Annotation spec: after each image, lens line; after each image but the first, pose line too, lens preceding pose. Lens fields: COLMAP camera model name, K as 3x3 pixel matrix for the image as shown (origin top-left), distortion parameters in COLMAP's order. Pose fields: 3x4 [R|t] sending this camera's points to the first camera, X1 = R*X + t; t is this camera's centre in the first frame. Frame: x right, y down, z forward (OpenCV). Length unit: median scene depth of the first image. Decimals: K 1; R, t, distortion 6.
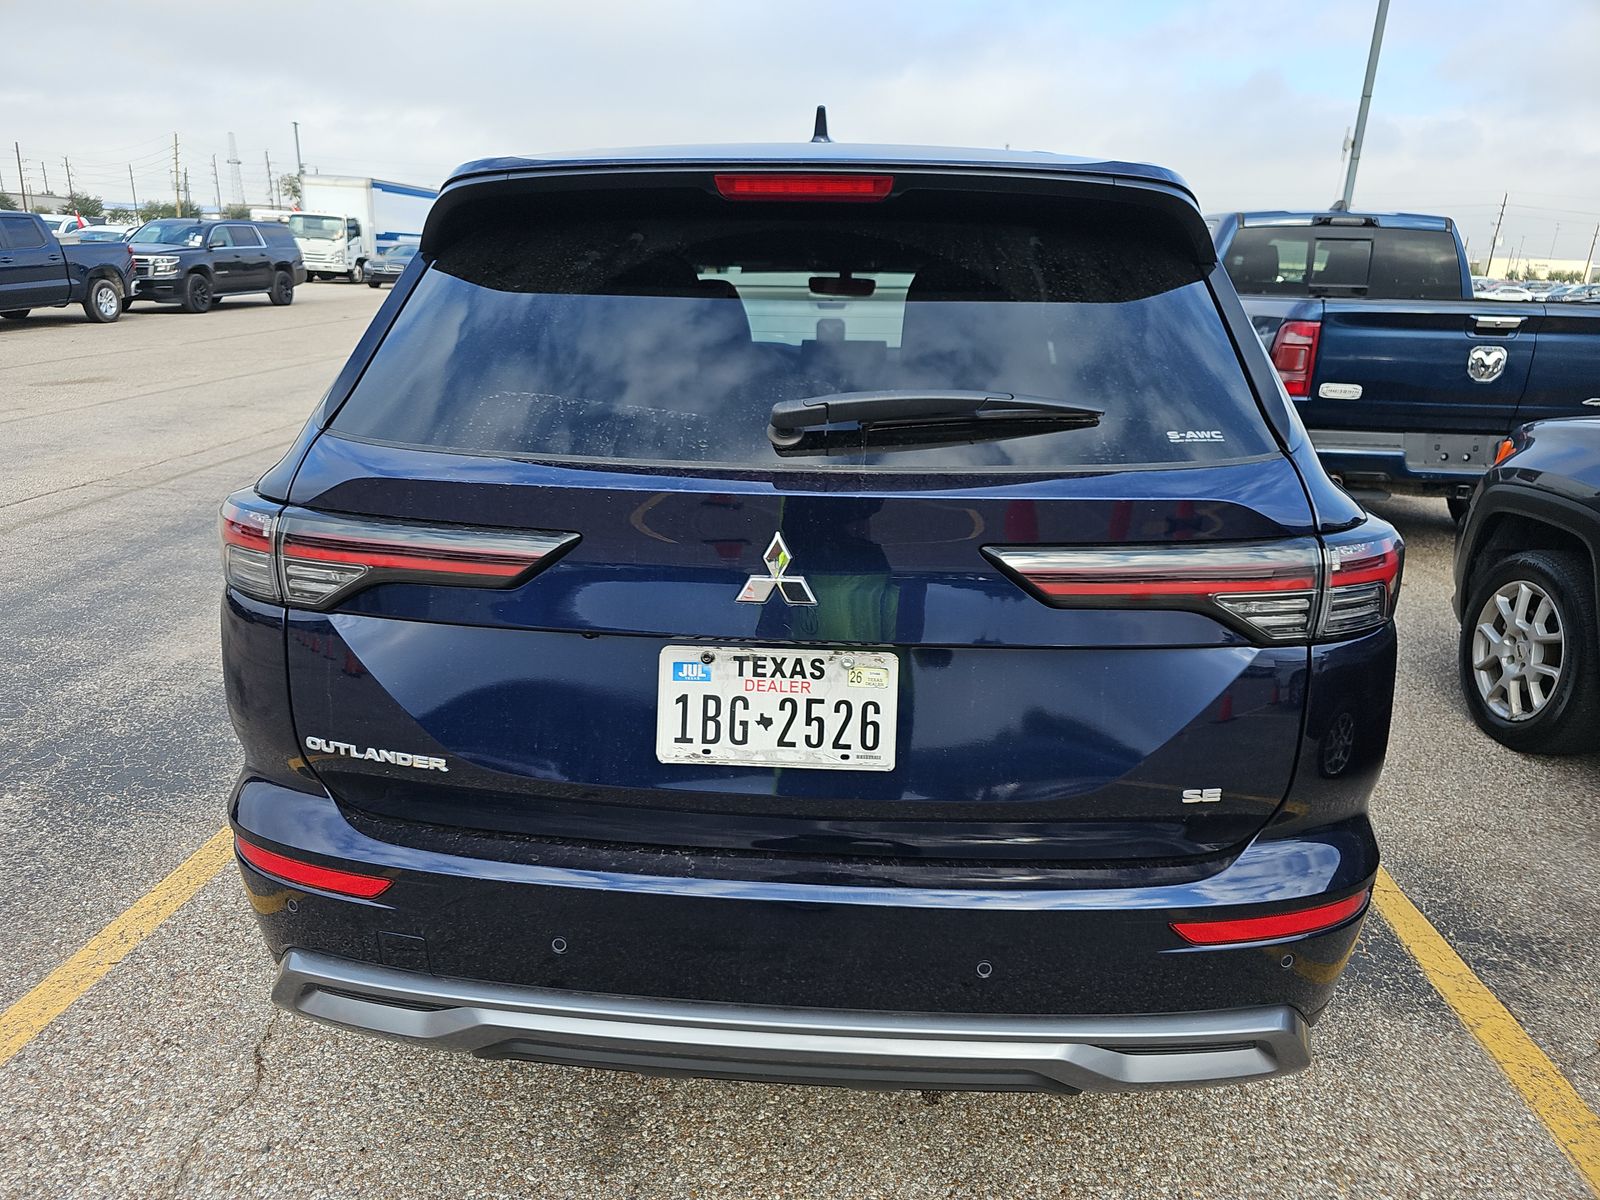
lens RADIAL K [[1100.3, 0, 800.0], [0, 1100.3, 600.0], [0, 0, 1]] dist [0.046423, -0.044184]
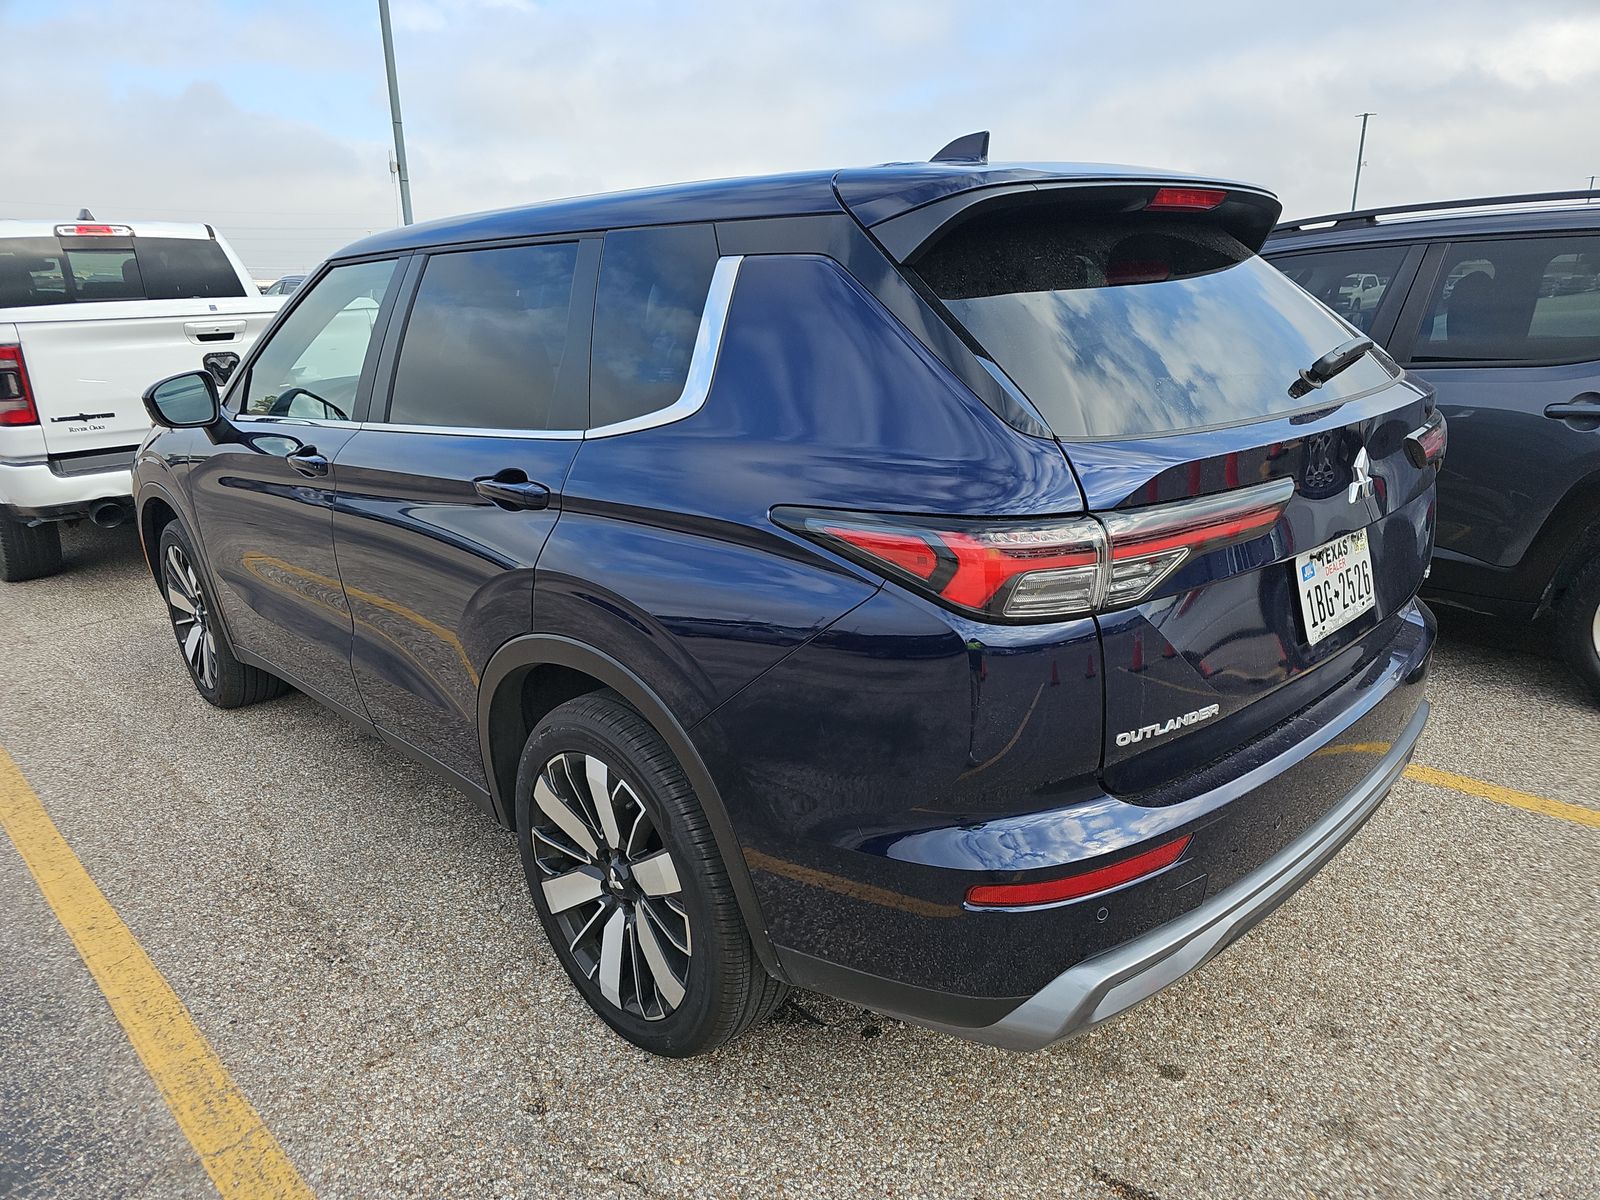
lens RADIAL K [[1072.5, 0, 800.0], [0, 1072.5, 600.0], [0, 0, 1]] dist [0.066298, -0.042816]
pose [[0.659672, -0.249099, 0.709072, -1.317358], [0.255616, 0.961592, 0.100003, -0.171489], [-0.706748, 0.115281, 0.698009, 0.502315]]
